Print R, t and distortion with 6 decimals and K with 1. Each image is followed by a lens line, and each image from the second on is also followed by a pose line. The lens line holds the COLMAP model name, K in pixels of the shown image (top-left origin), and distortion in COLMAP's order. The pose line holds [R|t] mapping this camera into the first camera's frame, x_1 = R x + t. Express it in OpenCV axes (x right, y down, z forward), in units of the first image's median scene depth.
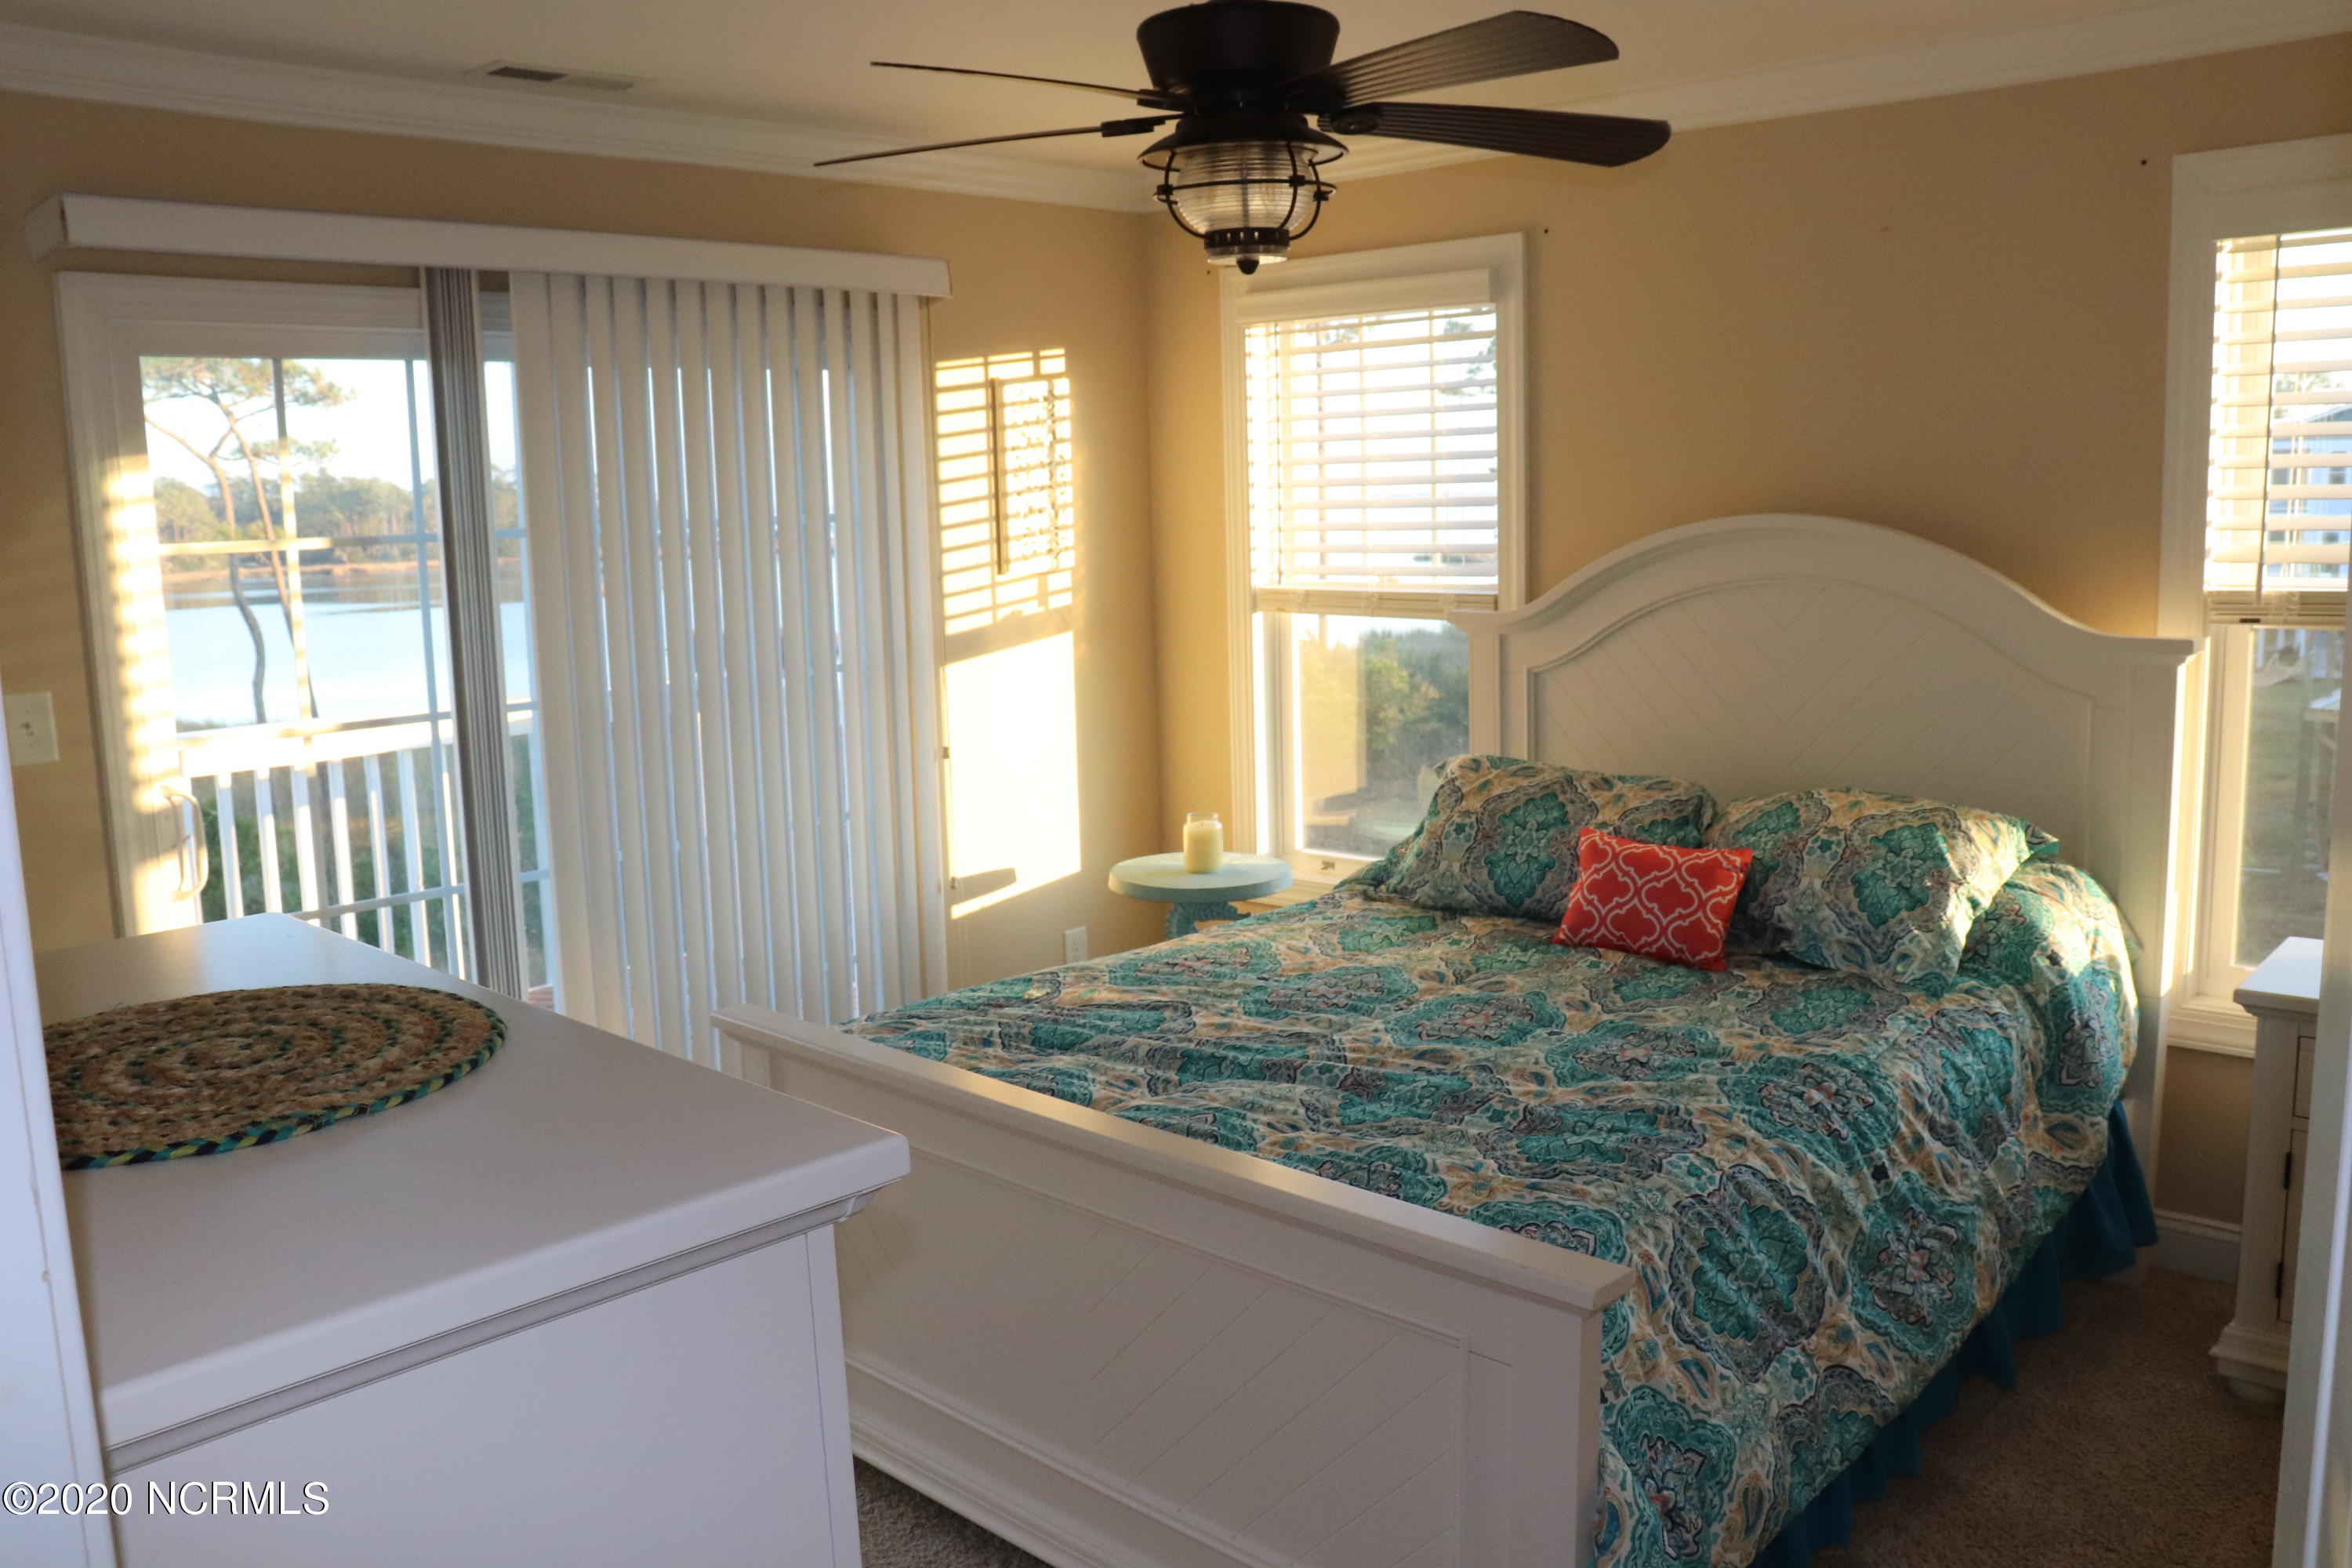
lens RADIAL K [[1934.9, 0, 1182.0], [0, 1934.9, 795.1], [0, 0, 1]] dist [-0.172911, 0.157013]
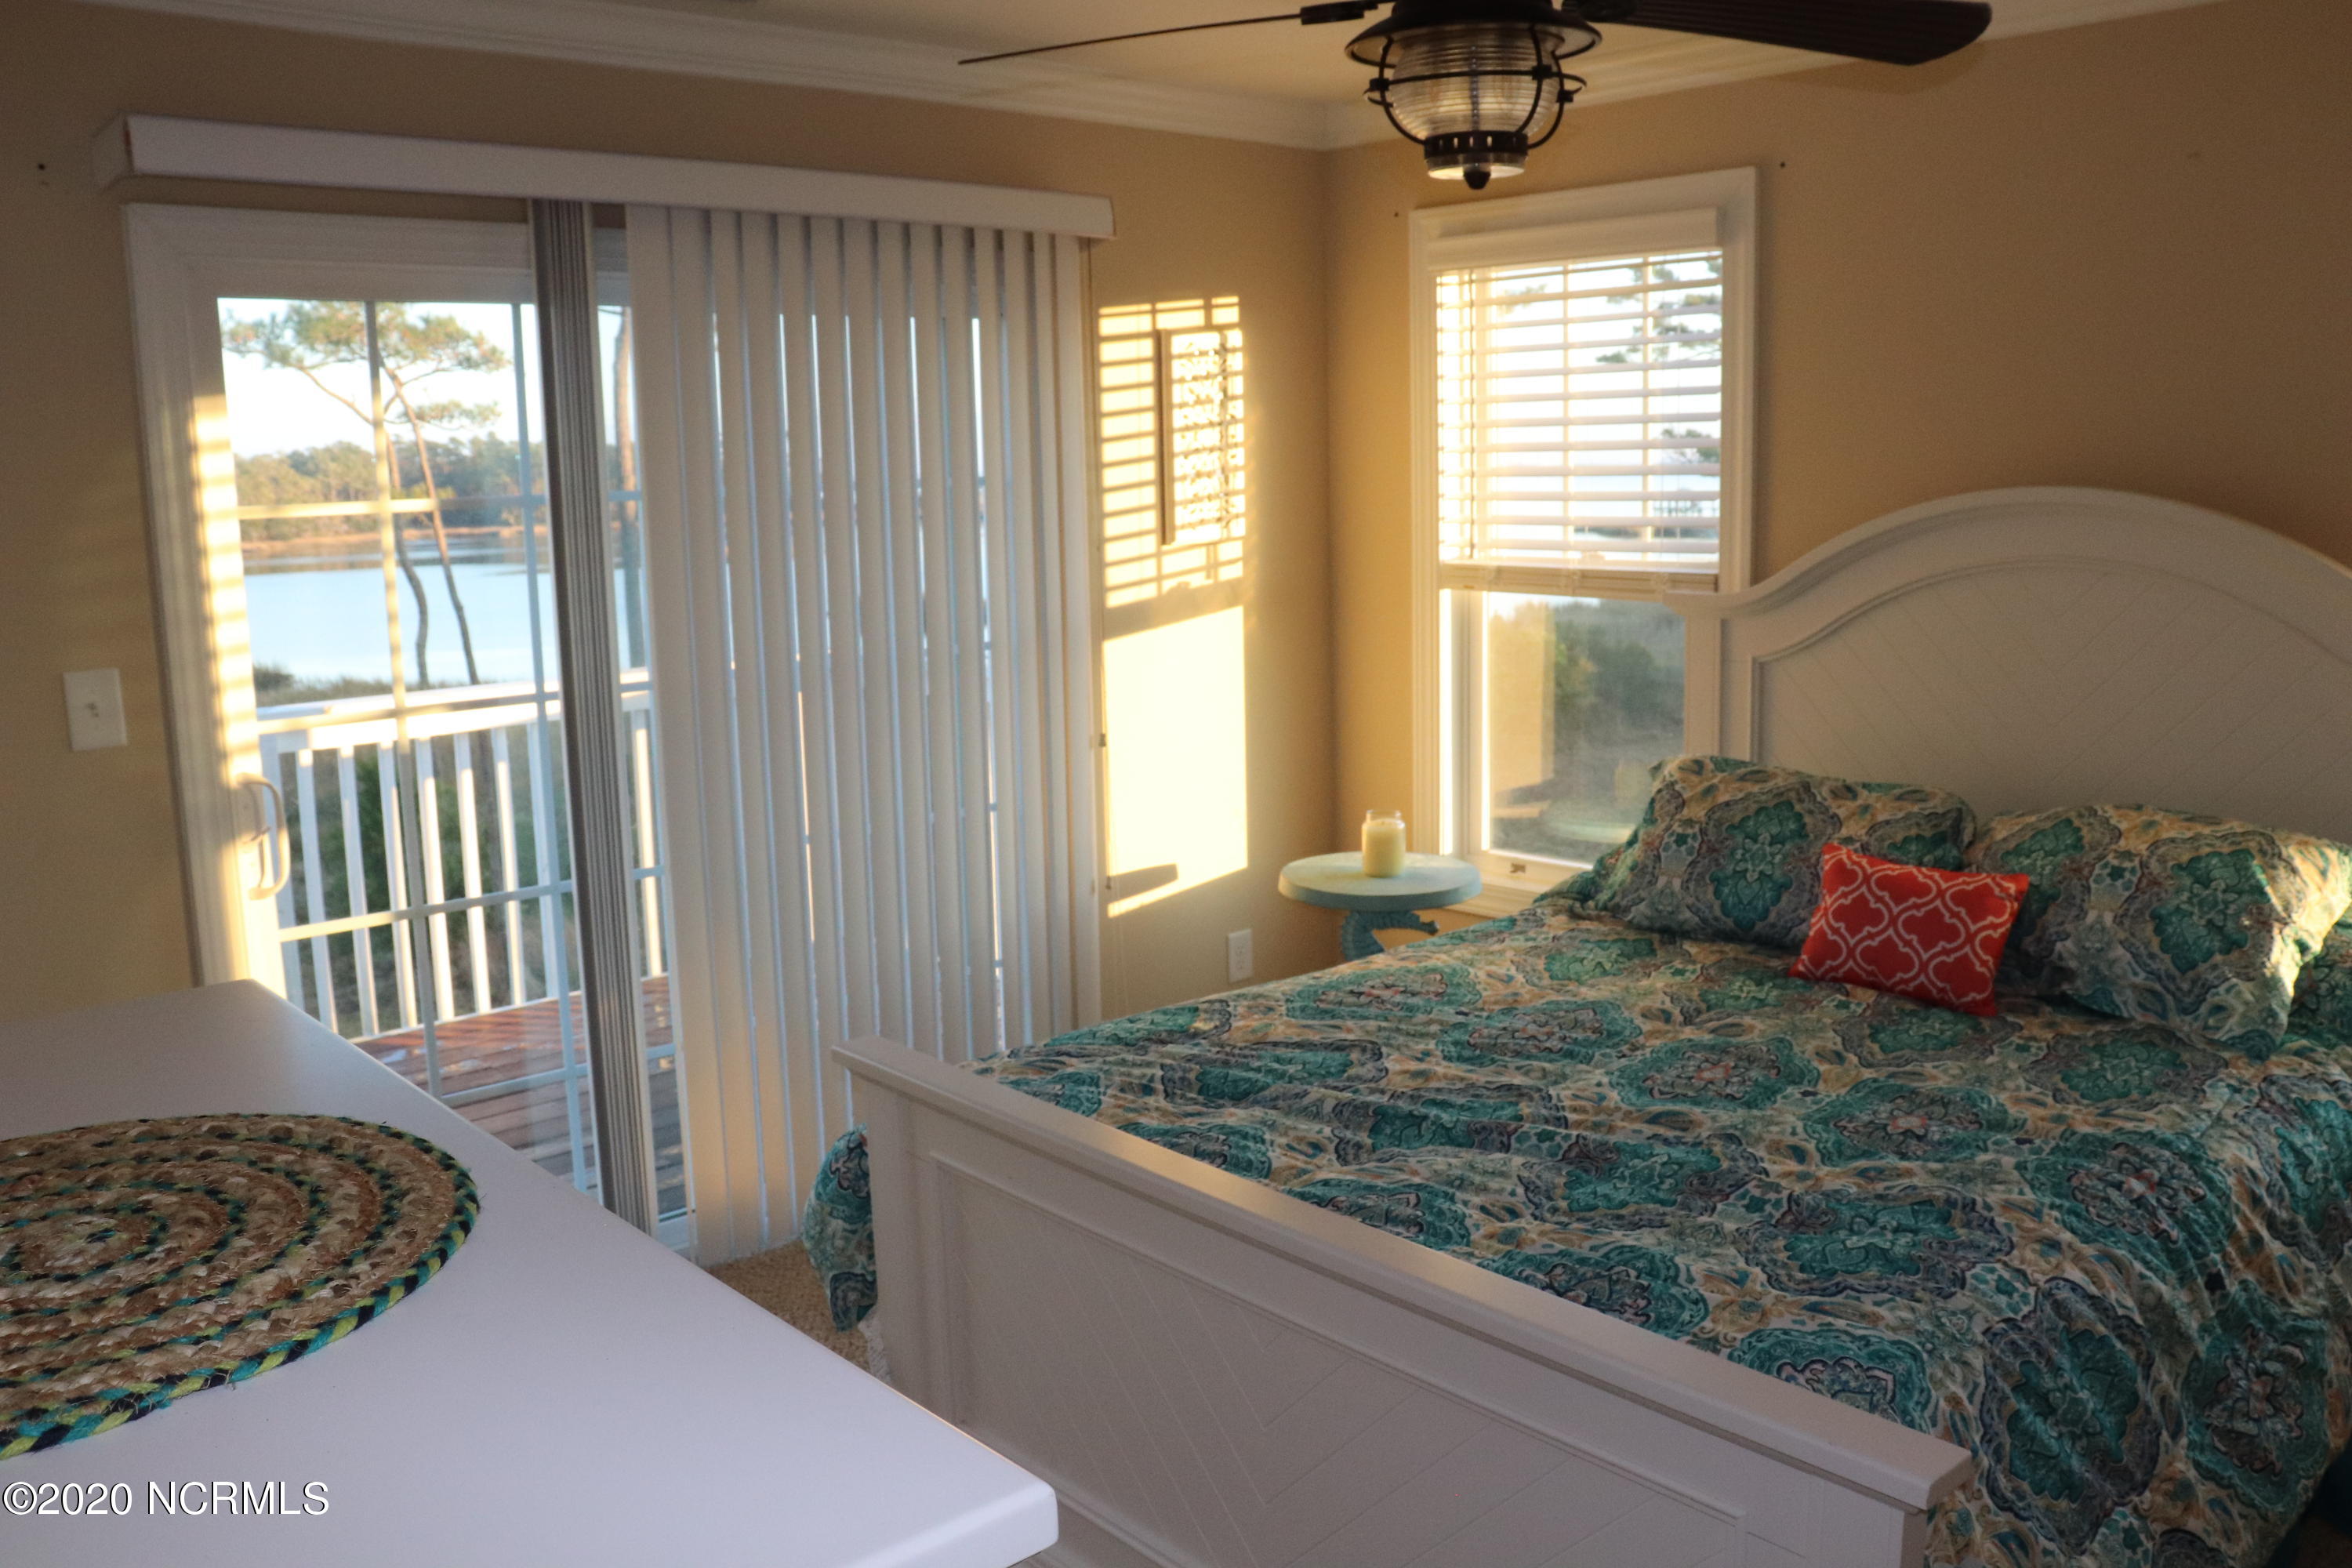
lens RADIAL K [[1934.9, 0, 1182.0], [0, 1934.9, 795.1], [0, 0, 1]] dist [-0.172911, 0.157013]
pose [[0.996834, 0.017194, -0.077628, -0.020838], [-0.015932, 0.999731, 0.016852, -0.018434], [0.077897, -0.015562, 0.996840, 0.140986]]
